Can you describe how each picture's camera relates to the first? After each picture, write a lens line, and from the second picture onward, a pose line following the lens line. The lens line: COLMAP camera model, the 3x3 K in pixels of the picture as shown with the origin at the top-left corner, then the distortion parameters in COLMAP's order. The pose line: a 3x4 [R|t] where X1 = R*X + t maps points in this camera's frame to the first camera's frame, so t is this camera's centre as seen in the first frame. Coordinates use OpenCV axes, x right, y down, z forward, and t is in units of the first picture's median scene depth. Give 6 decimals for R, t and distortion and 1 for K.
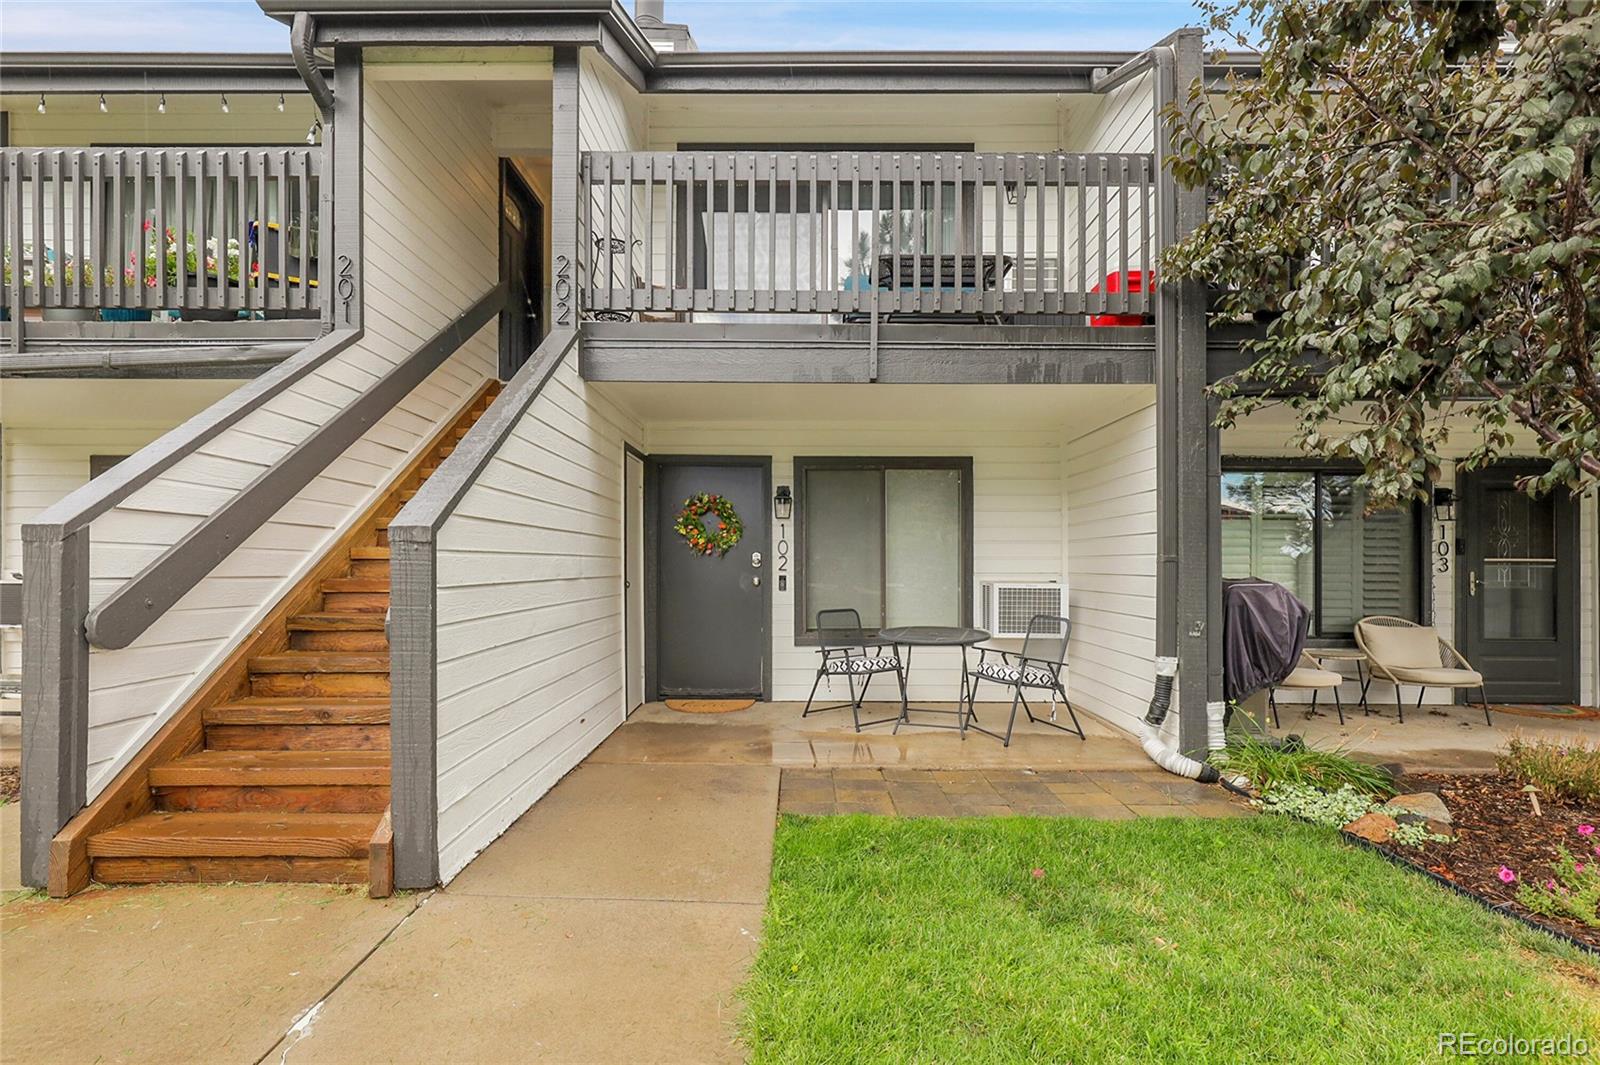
lens RADIAL K [[727.5, 0, 800.0], [0, 727.5, 532.5], [0, 0, 1]] dist [-0.000233, -0.000544]
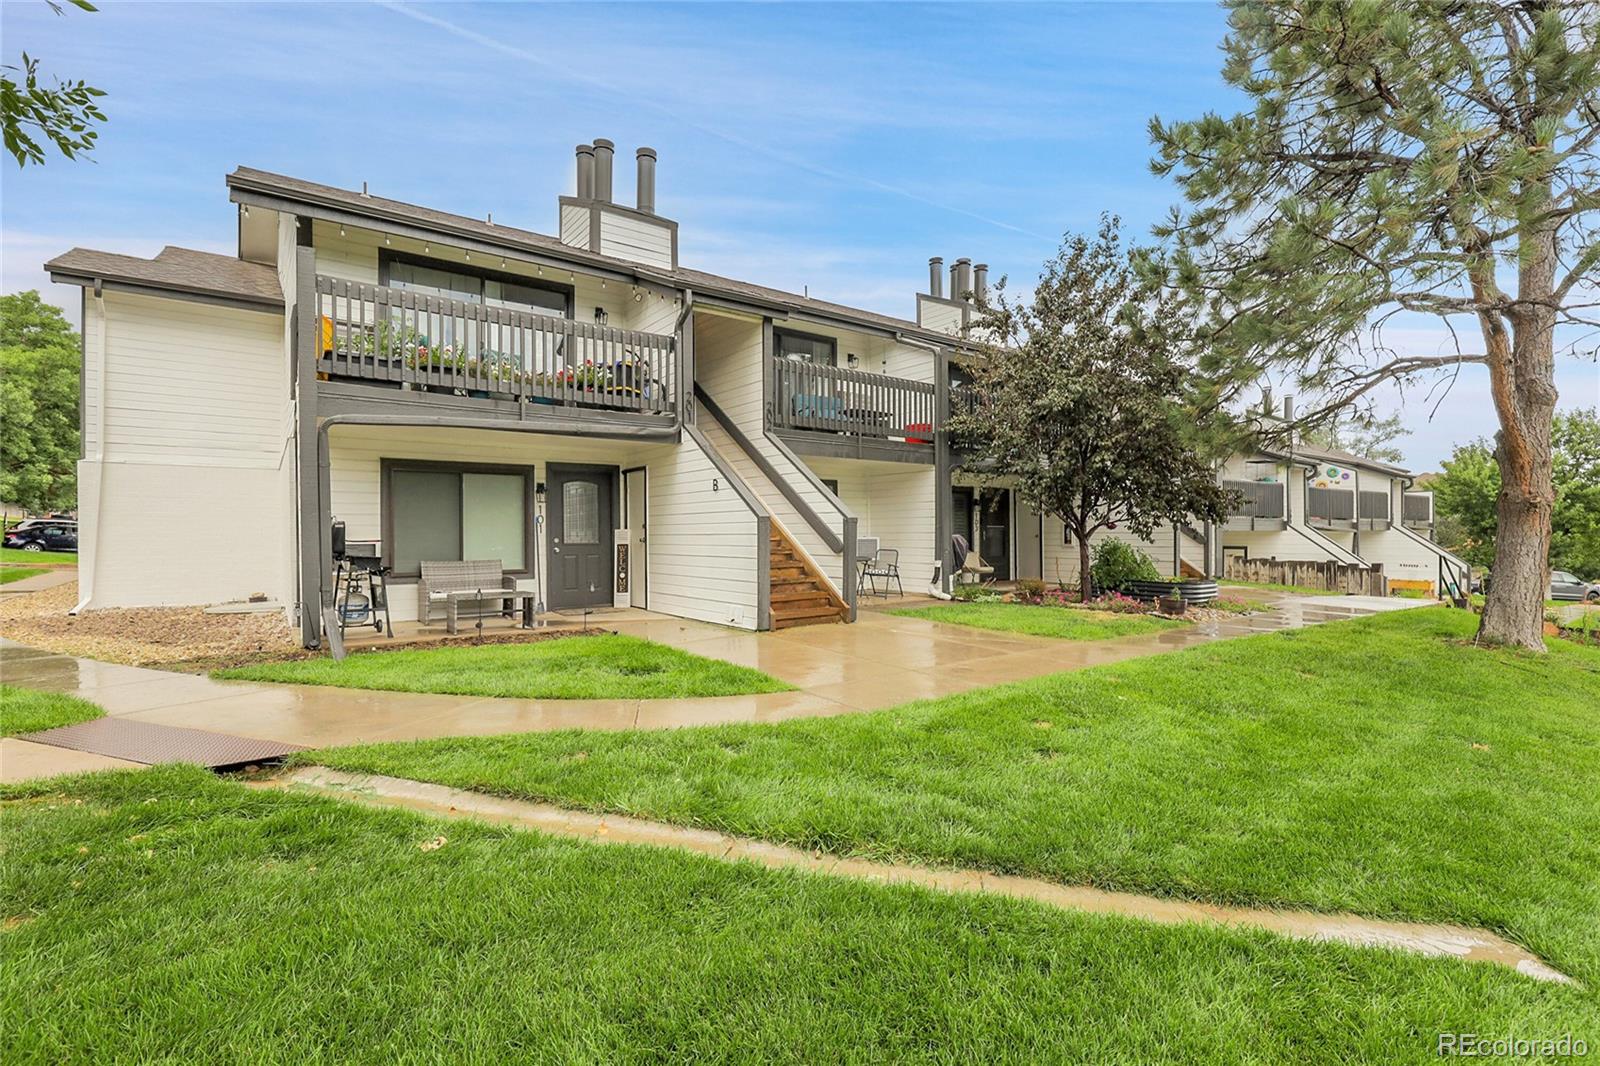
lens RADIAL K [[727.5, 0, 800.0], [0, 727.5, 533.0], [0, 0, 1]] dist [-0.000233, -0.000544]
pose [[0.786324, -0.025749, 0.617278, -1.663029], [0.015453, 0.999638, 0.022014, -0.008276], [-0.617622, -0.007771, 0.786437, -0.900261]]
